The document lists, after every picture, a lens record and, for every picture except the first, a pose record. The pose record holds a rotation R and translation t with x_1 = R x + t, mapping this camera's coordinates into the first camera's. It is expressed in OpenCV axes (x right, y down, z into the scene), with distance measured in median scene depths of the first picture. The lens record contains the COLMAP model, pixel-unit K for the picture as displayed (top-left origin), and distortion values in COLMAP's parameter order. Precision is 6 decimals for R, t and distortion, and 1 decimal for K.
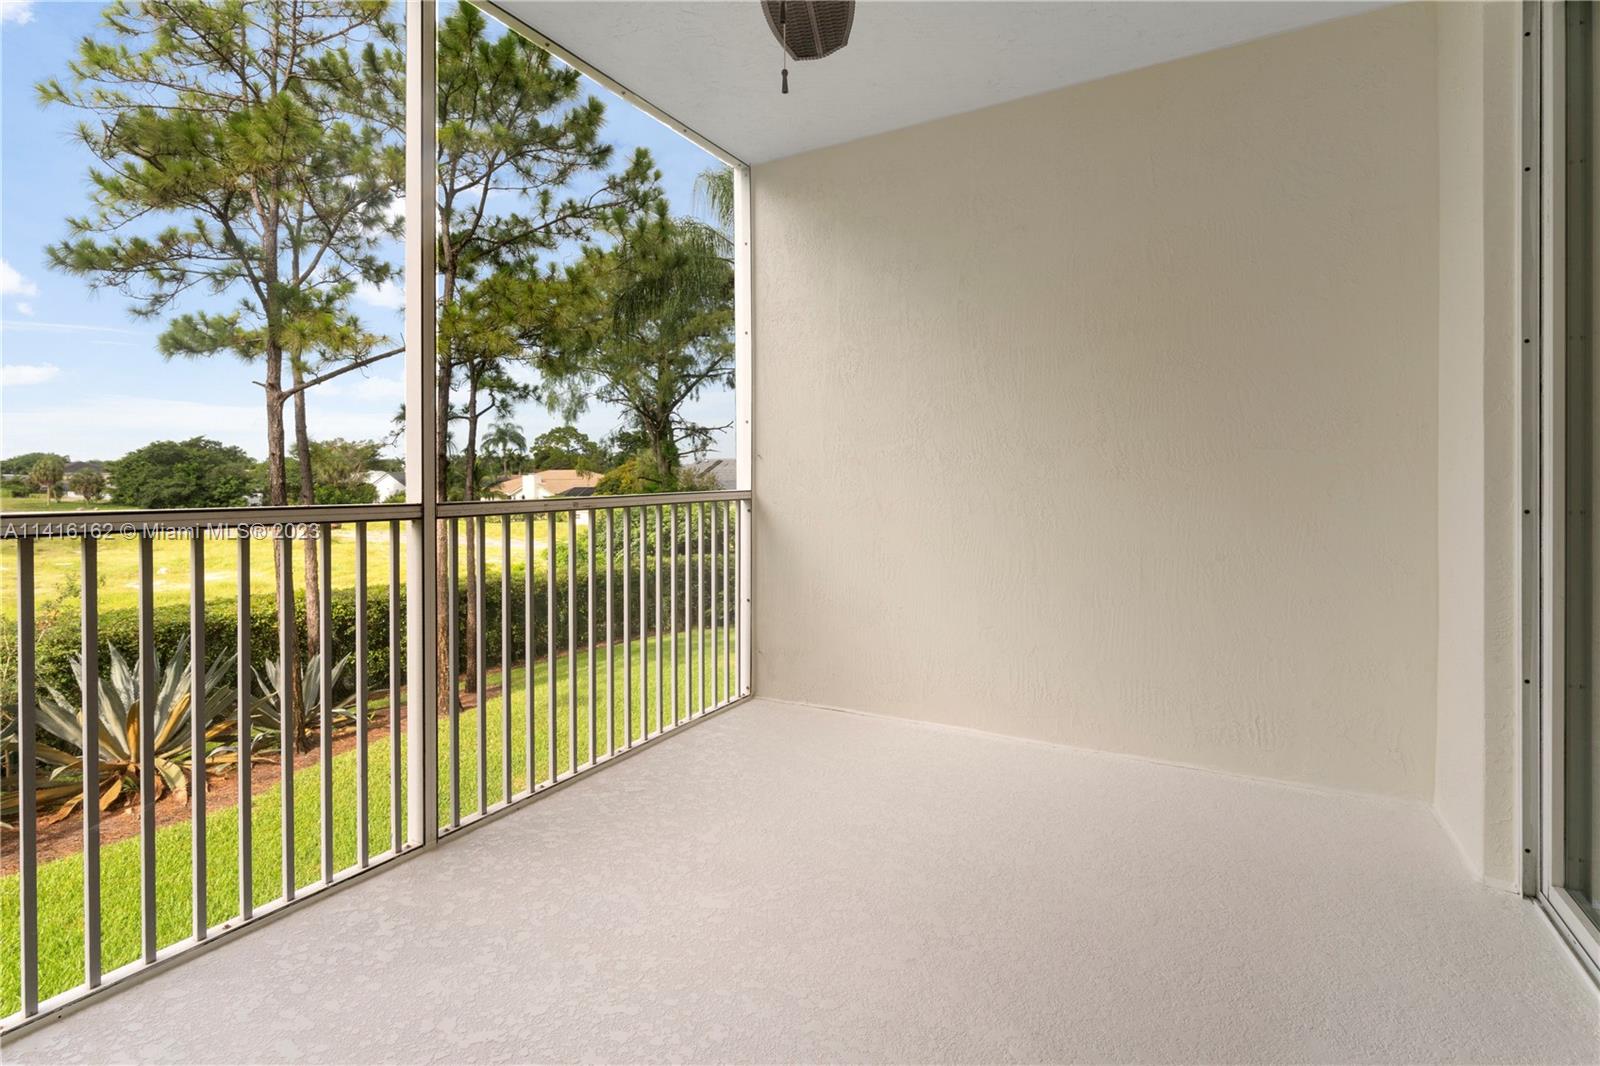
lens RADIAL K [[750.7, 0, 803.1], [0, 750.7, 482.3], [0, 0, 1]] dist [-0.000010, 0.001947]
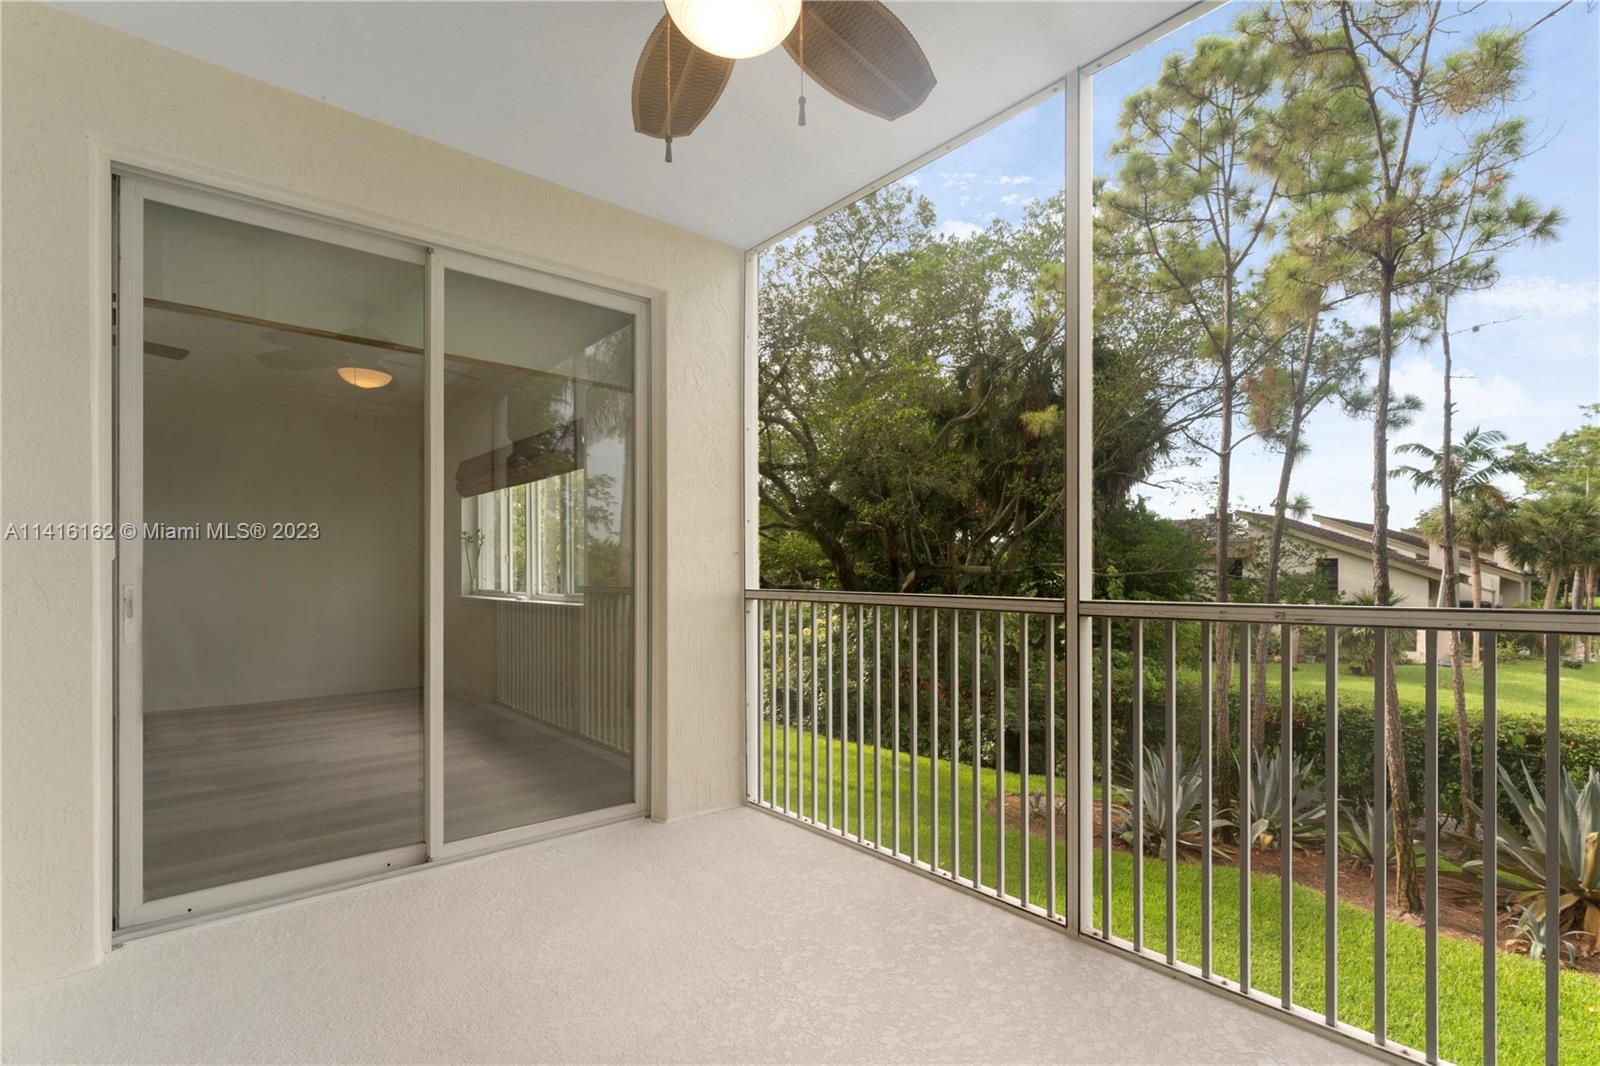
lens RADIAL K [[750.7, 0, 798.5], [0, 750.7, 577.7], [0, 0, 1]] dist [-0.000010, 0.001947]
pose [[-0.346982, 0.007319, -0.937843, 0.591530], [-0.001752, 0.999963, 0.008451, -0.011046], [0.937870, 0.004575, -0.346956, 0.993364]]
